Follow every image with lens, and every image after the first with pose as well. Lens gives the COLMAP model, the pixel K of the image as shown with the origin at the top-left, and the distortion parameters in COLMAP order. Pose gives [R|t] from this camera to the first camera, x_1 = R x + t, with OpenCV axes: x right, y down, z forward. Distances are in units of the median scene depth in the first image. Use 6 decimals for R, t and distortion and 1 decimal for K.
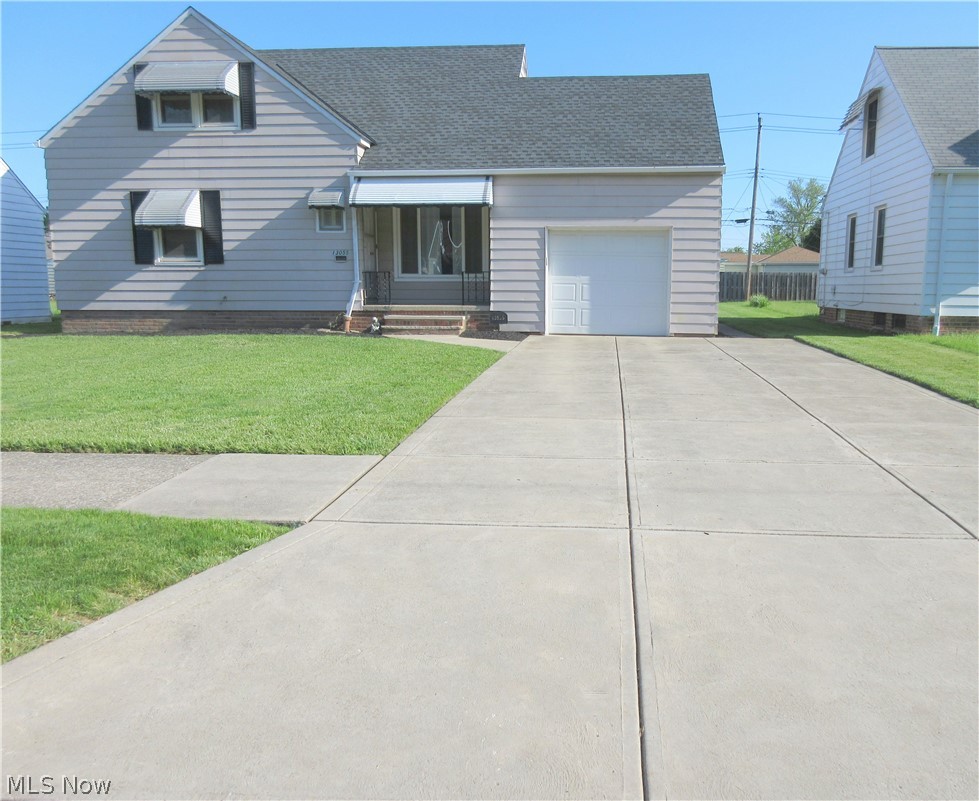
lens RADIAL K [[888.6, 0, 492.7], [0, 888.6, 403.5], [0, 0, 1]] dist [-0.026686, 0.051419]
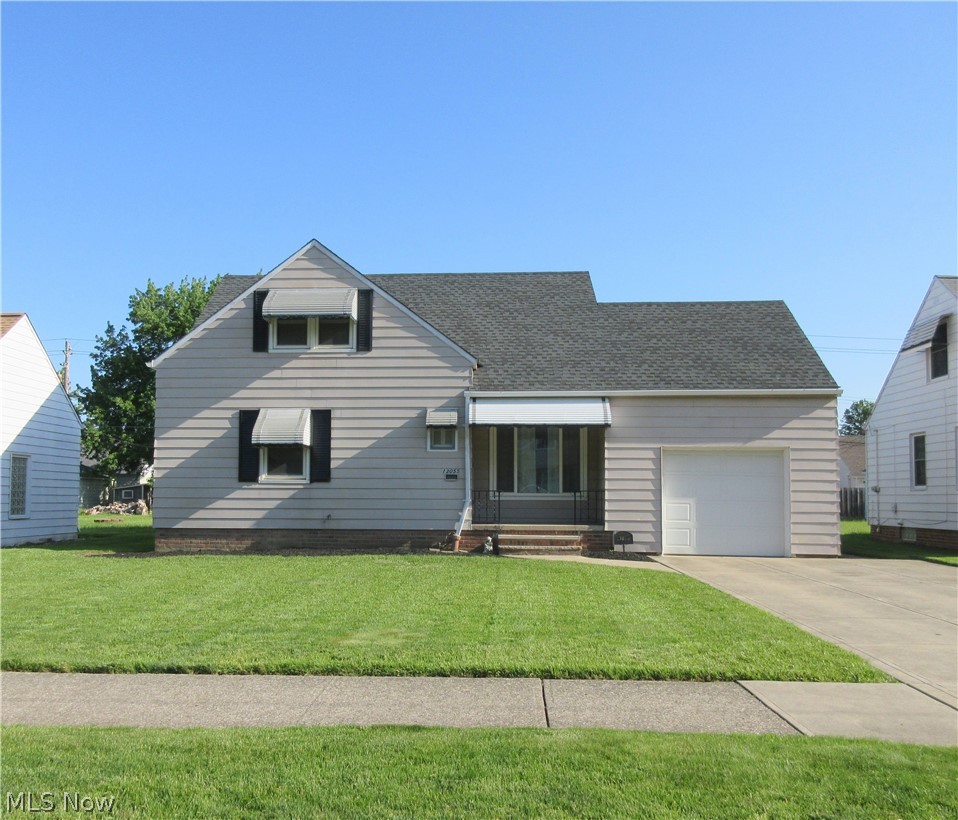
lens RADIAL K [[926.6, 0, 479.1], [0, 926.6, 411.7], [0, 0, 1]] dist [0.002051, 0.000000]
pose [[0.999932, 0.003725, 0.011082, -0.151570], [-0.001128, 0.974196, -0.225702, -0.000911], [-0.011637, 0.225674, 0.974133, -0.026614]]
